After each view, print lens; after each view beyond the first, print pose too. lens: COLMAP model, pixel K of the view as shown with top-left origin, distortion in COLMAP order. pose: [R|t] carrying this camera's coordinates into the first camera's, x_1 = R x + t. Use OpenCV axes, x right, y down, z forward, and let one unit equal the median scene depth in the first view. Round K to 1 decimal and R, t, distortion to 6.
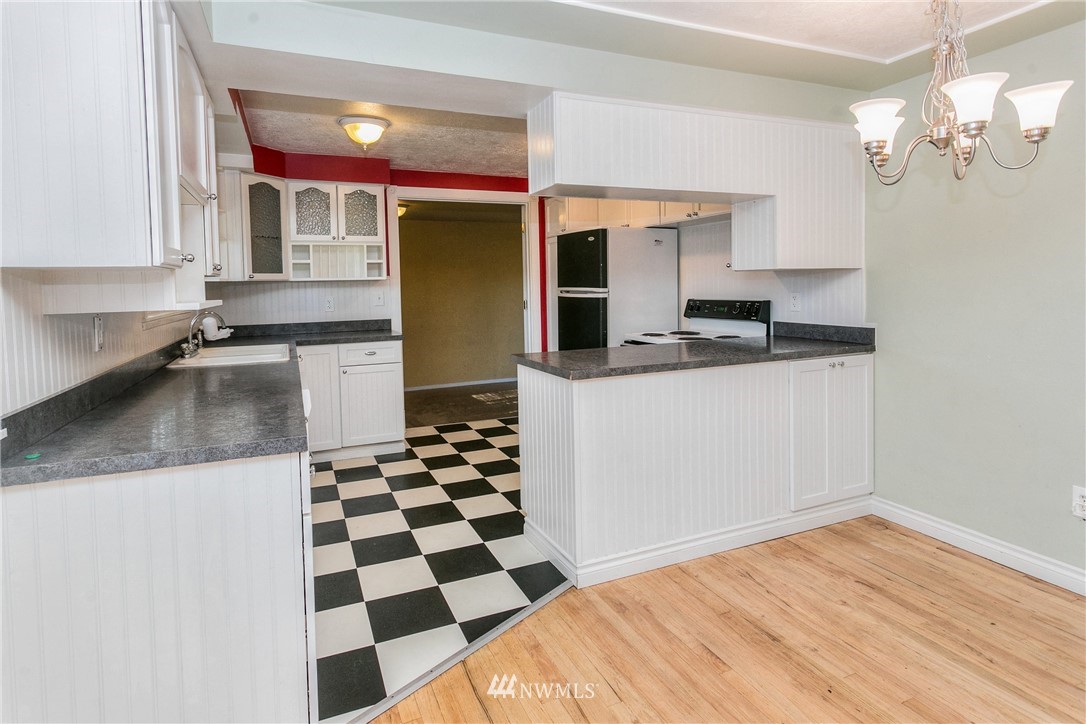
lens RADIAL K [[567.5, 0, 525.5], [0, 567.5, 298.6], [0, 0, 1]] dist [-0.005492, 0.003054]
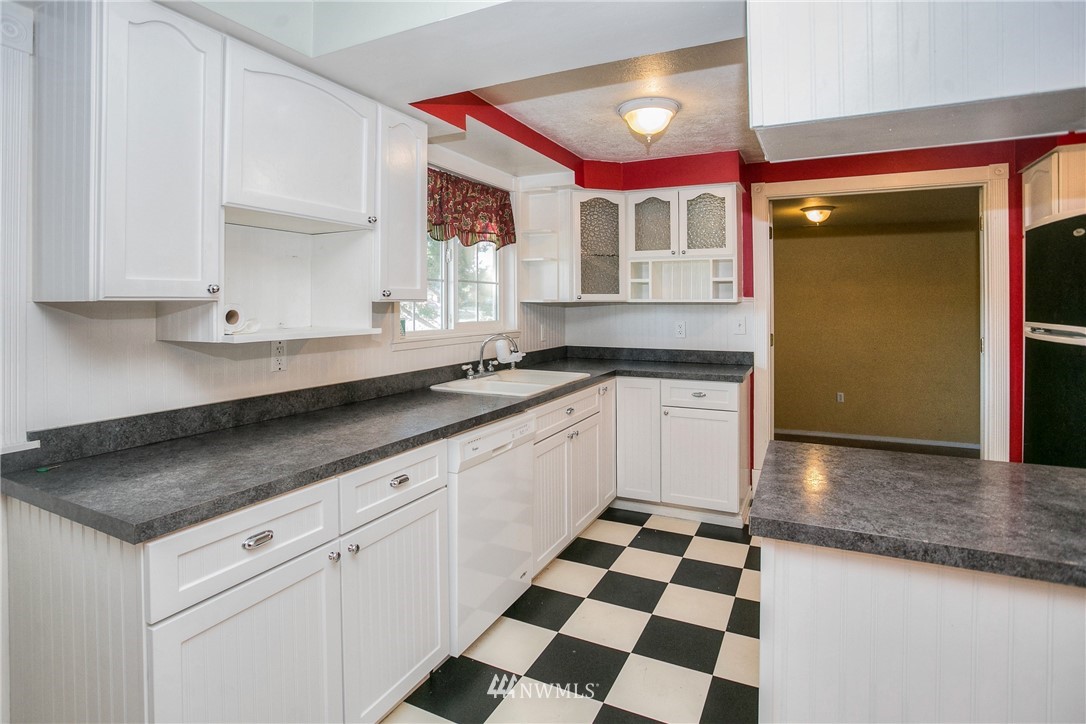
lens RADIAL K [[567.5, 0, 541.8], [0, 567.5, 301.6], [0, 0, 1]] dist [-0.005492, 0.003054]
pose [[0.658622, 0.021803, -0.752158, 0.206771], [-0.034993, 0.999386, -0.001671, -0.029388], [0.751660, 0.027421, 0.658980, 0.336860]]
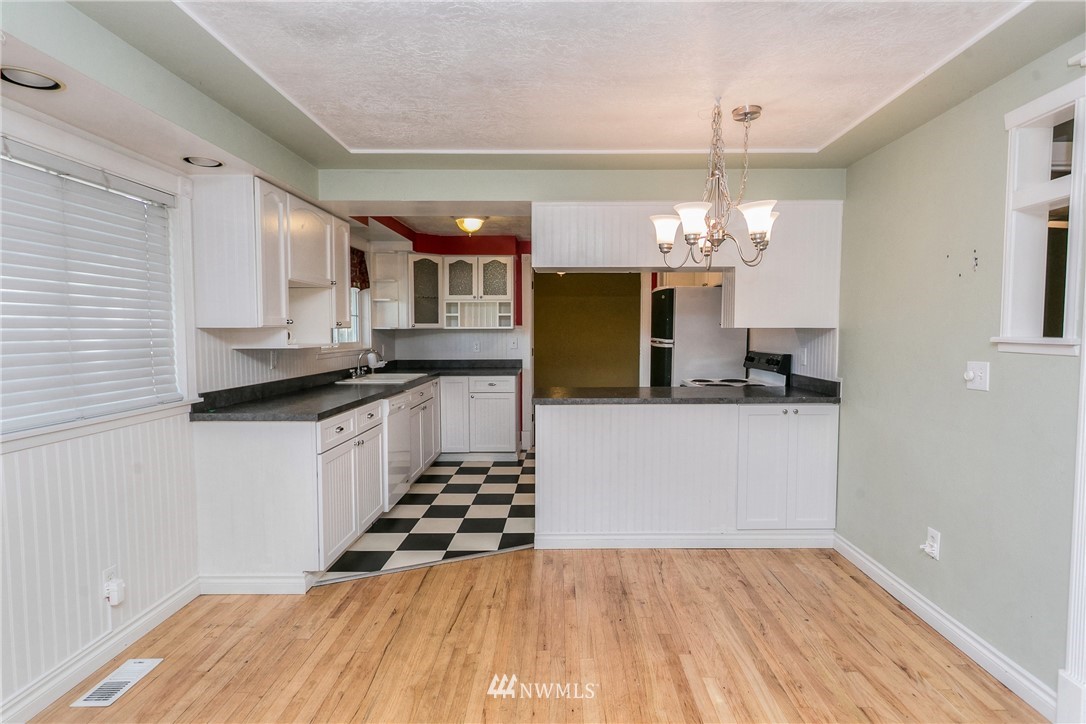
lens RADIAL K [[567.5, 0, 564.8], [0, 567.5, 352.0], [0, 0, 1]] dist [-0.005492, 0.003054]
pose [[0.925343, 0.032162, -0.377763, 0.433296], [-0.025793, 0.999427, 0.021908, -0.014529], [0.378251, -0.010529, 0.925643, -0.189833]]
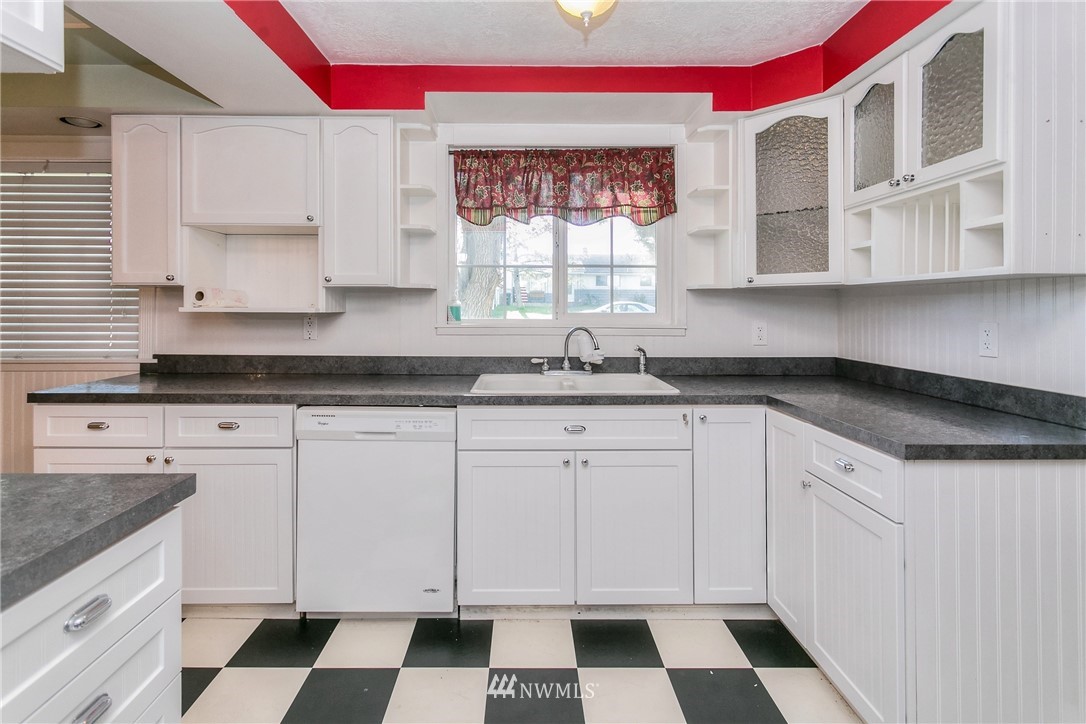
lens RADIAL K [[546.1, 0, 529.3], [0, 546.1, 308.1], [0, 0, 1]] dist [-0.002011, -0.000464]
pose [[-0.365449, 0.027623, -0.930421, 0.182864], [-0.018861, 0.999135, 0.037071, -0.026840], [0.930640, 0.031096, -0.364612, 1.044765]]
